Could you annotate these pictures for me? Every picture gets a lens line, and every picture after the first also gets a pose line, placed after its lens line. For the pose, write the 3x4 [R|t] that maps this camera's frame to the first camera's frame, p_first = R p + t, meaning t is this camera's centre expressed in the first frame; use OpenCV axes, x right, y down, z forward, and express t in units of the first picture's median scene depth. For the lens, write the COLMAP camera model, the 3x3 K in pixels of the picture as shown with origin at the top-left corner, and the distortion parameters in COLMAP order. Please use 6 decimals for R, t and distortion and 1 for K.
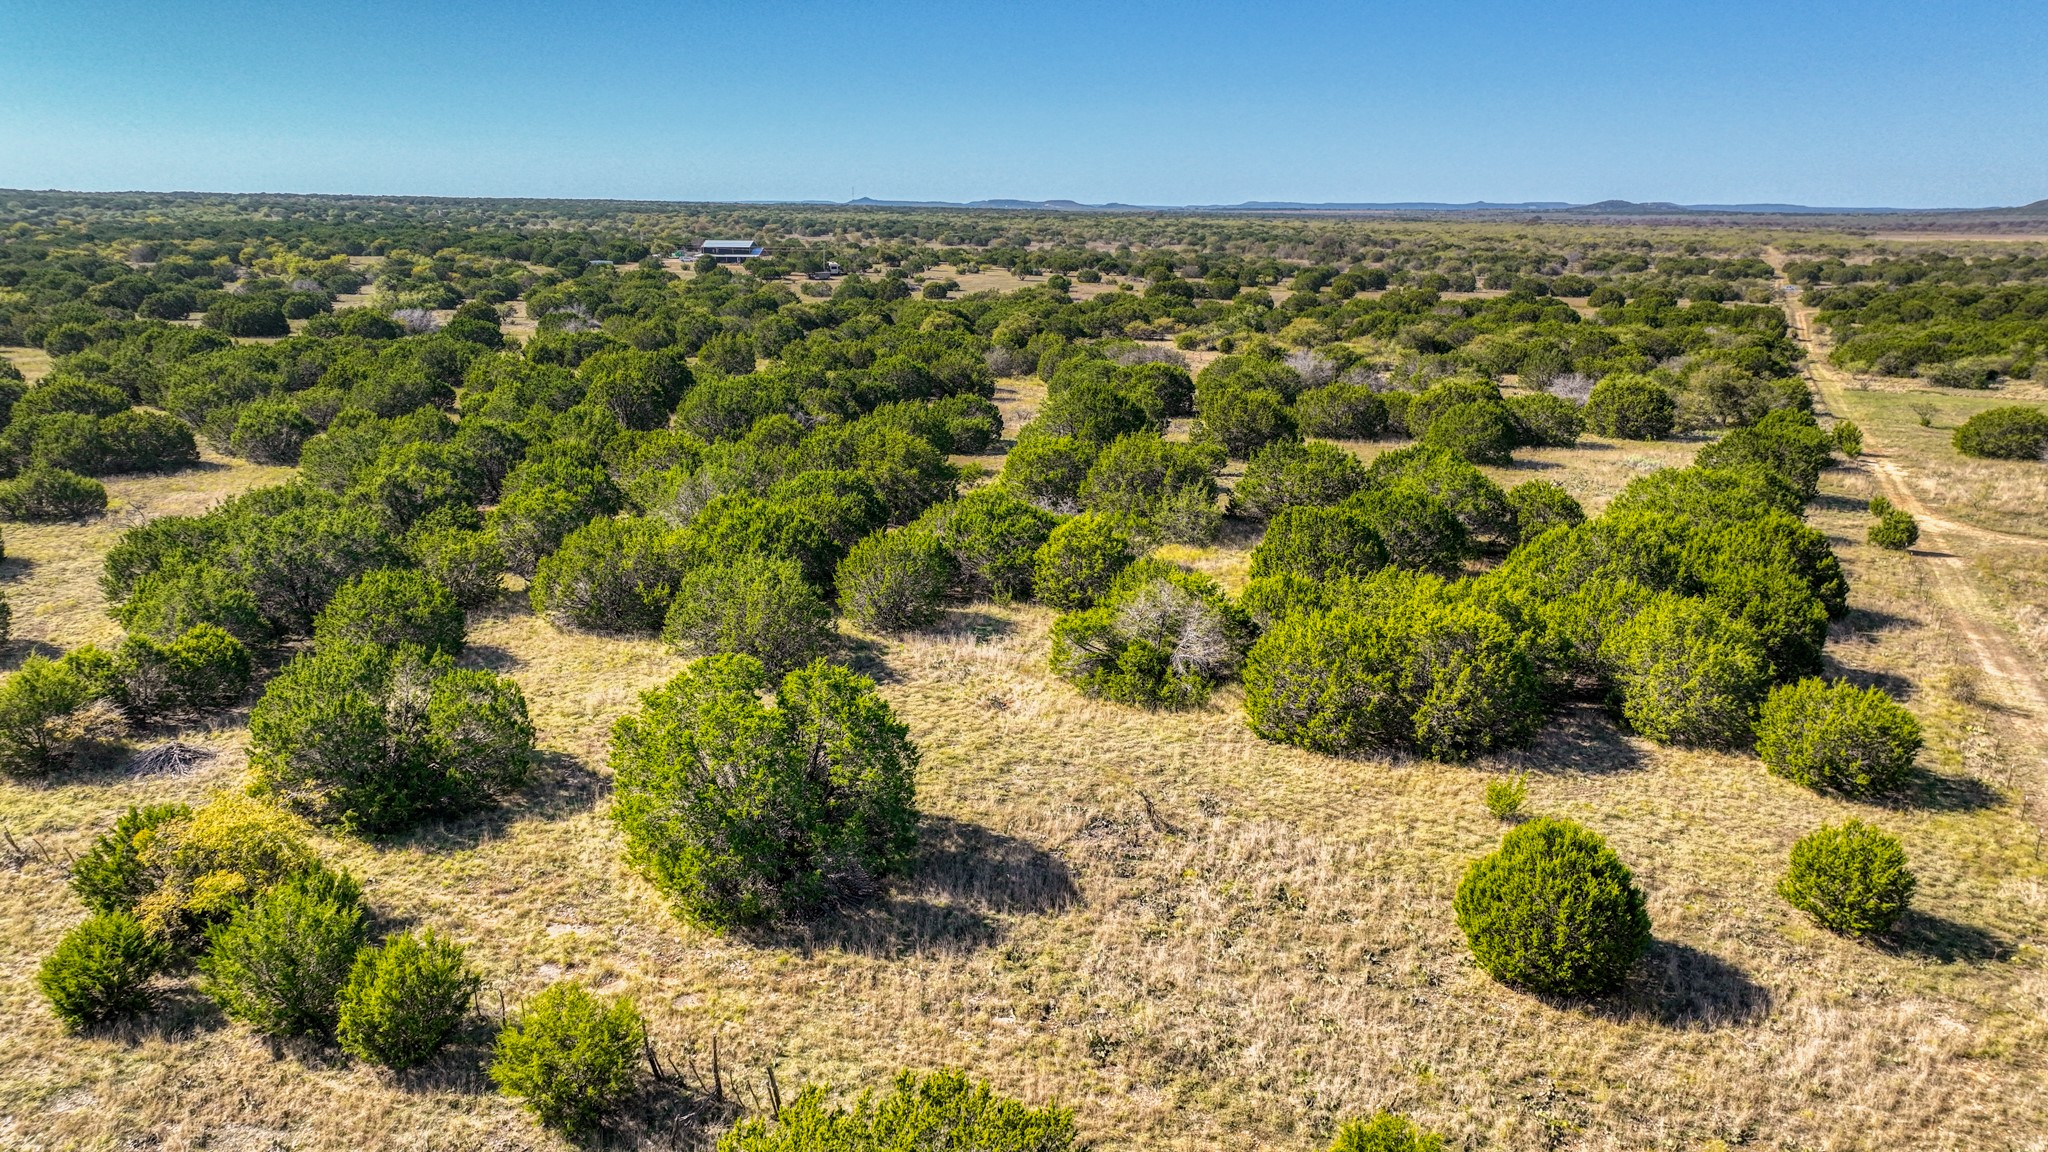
lens RADIAL K [[1429.8, 0, 1020.1], [0, 1429.8, 578.9], [0, 0, 1]] dist [-0.007279, 0.015204]
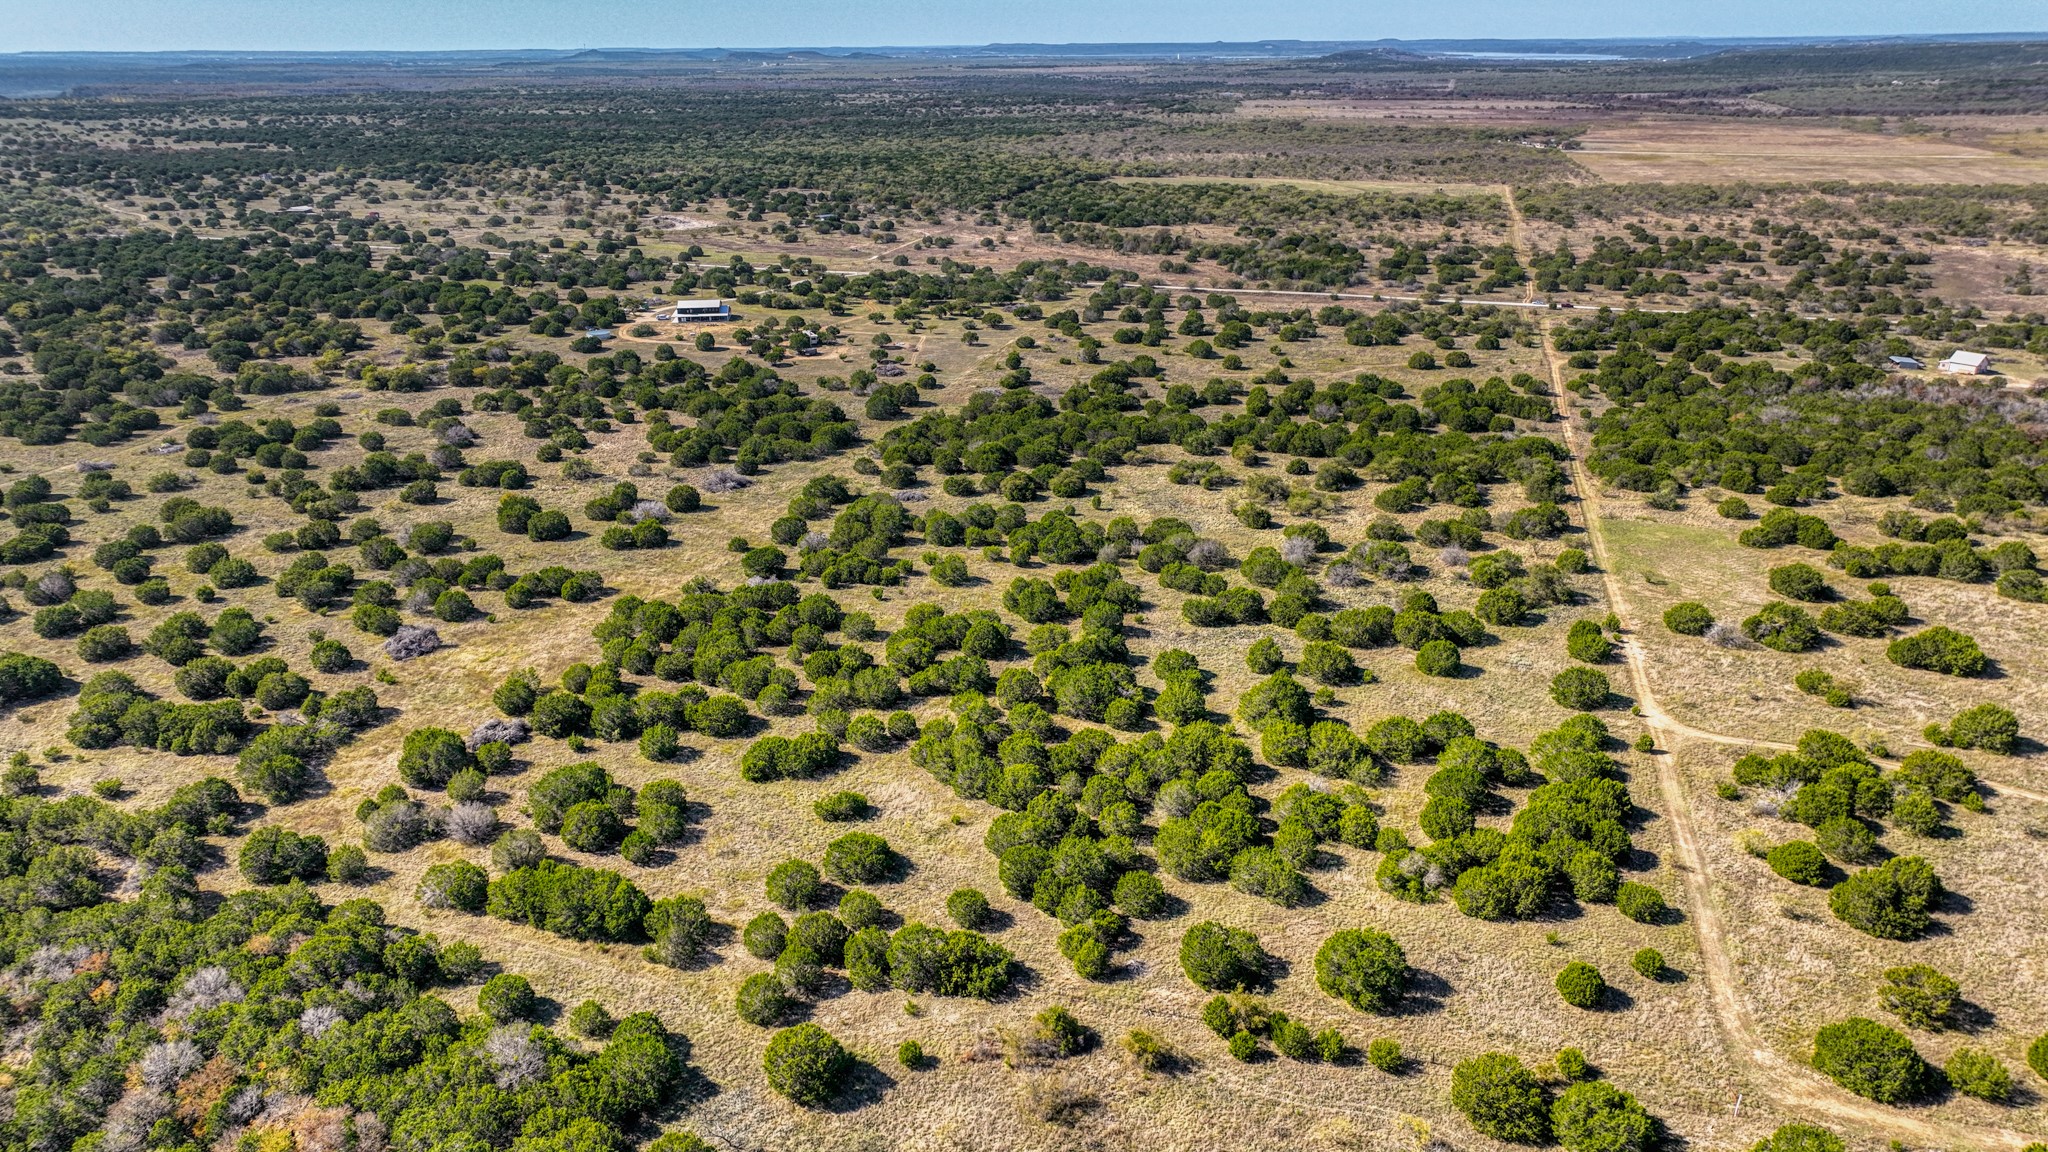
lens RADIAL K [[1429.8, 0, 1028.1], [0, 1429.8, 577.1], [0, 0, 1]] dist [-0.007279, 0.015204]
pose [[0.983689, -0.076701, 0.162704, -0.723522], [0.059081, 0.992118, 0.110506, -0.604711], [-0.169897, -0.099091, 0.980467, -1.069798]]
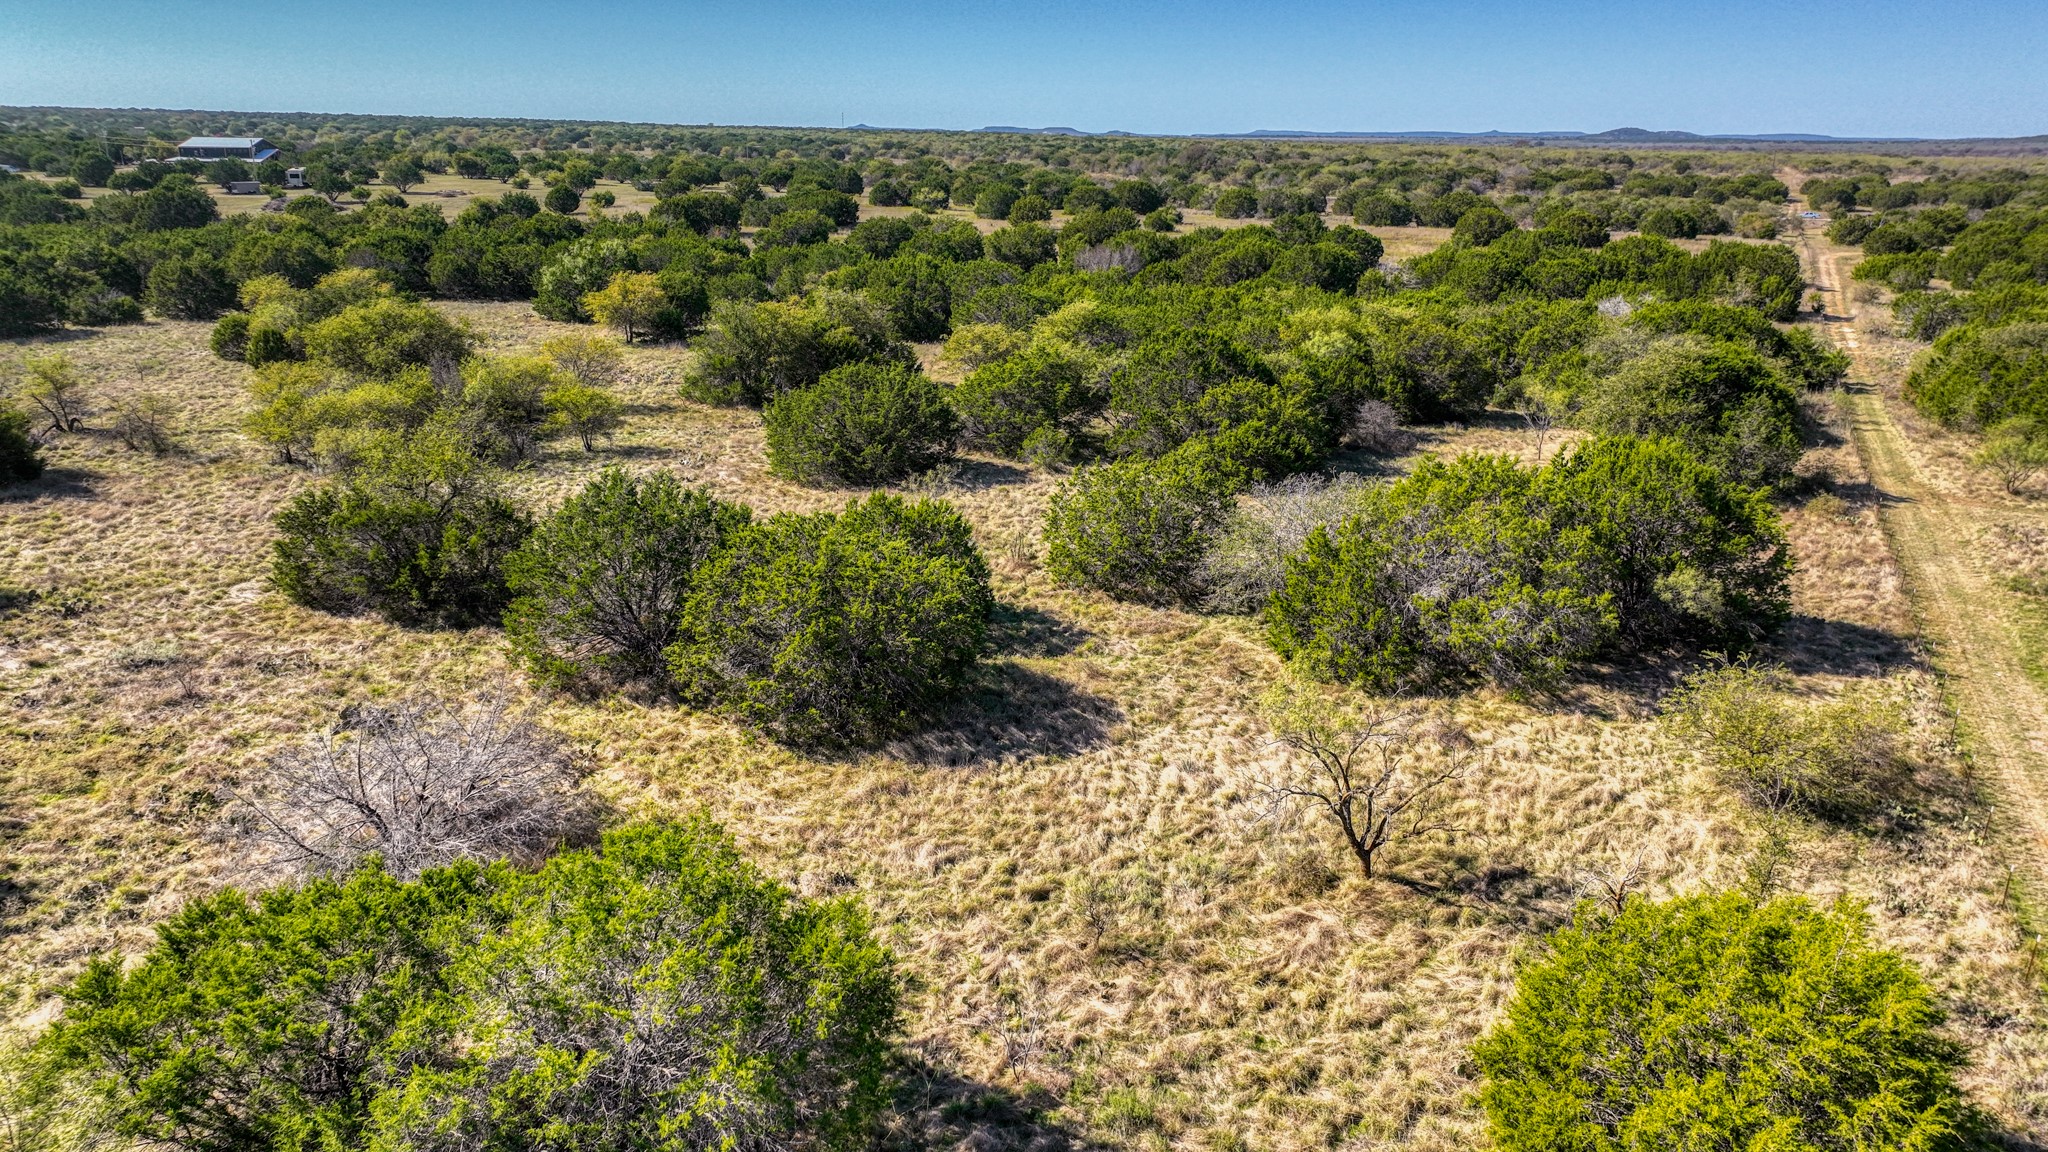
lens RADIAL K [[1429.8, 0, 1025.9], [0, 1429.8, 579.5], [0, 0, 1]] dist [-0.007279, 0.015204]
pose [[0.999985, 0.004802, -0.002605, 0.852101], [-0.004676, 0.998910, 0.046446, -0.307623], [0.002825, -0.046433, 0.998917, 1.579972]]
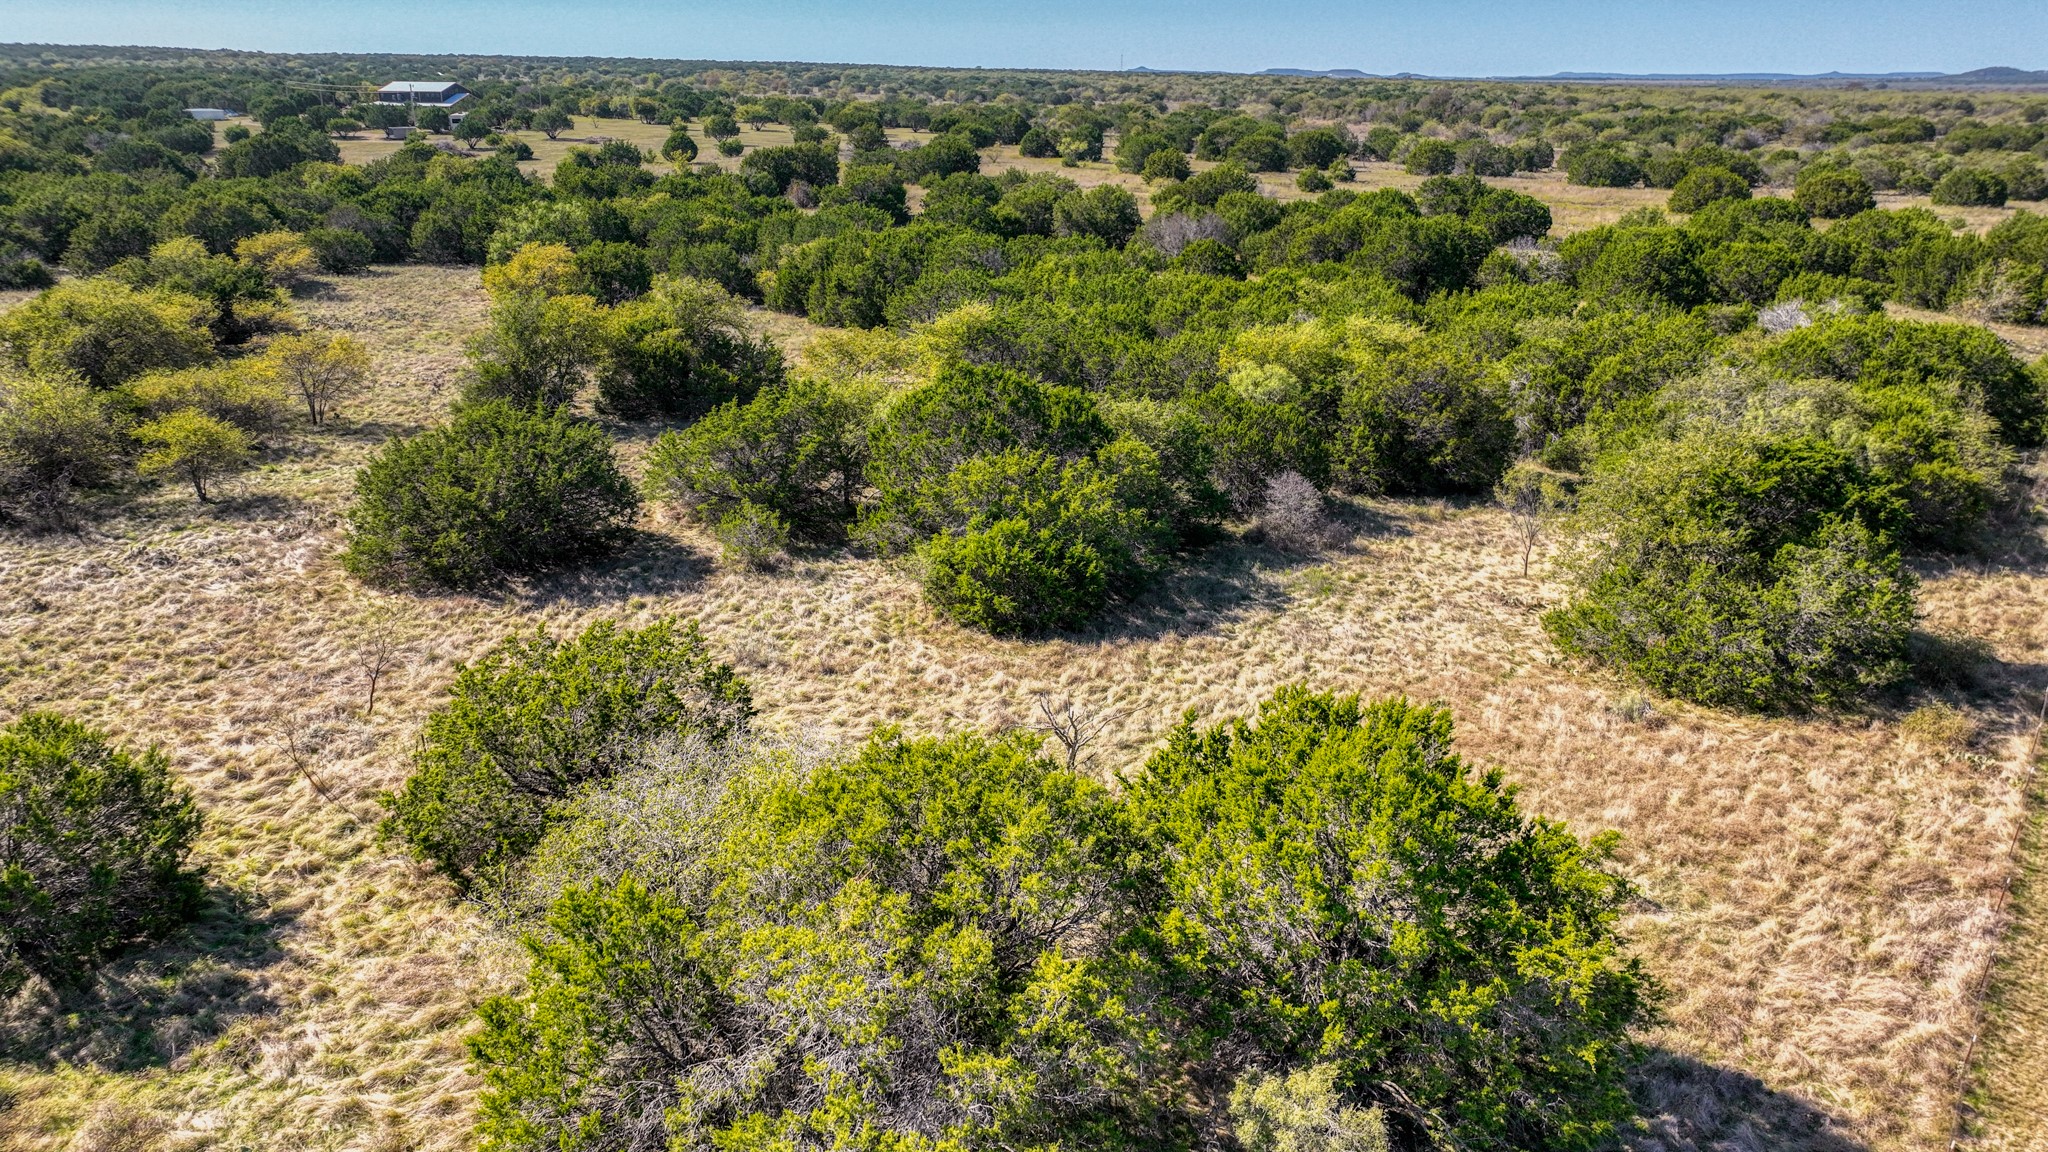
lens RADIAL K [[1429.8, 0, 1032.3], [0, 1429.8, 576.3], [0, 0, 1]] dist [-0.007279, 0.015204]
pose [[0.982154, 0.064475, -0.176683, 1.048093], [-0.049971, 0.995097, 0.085346, -0.374046], [0.181320, -0.074994, 0.980561, 1.826640]]
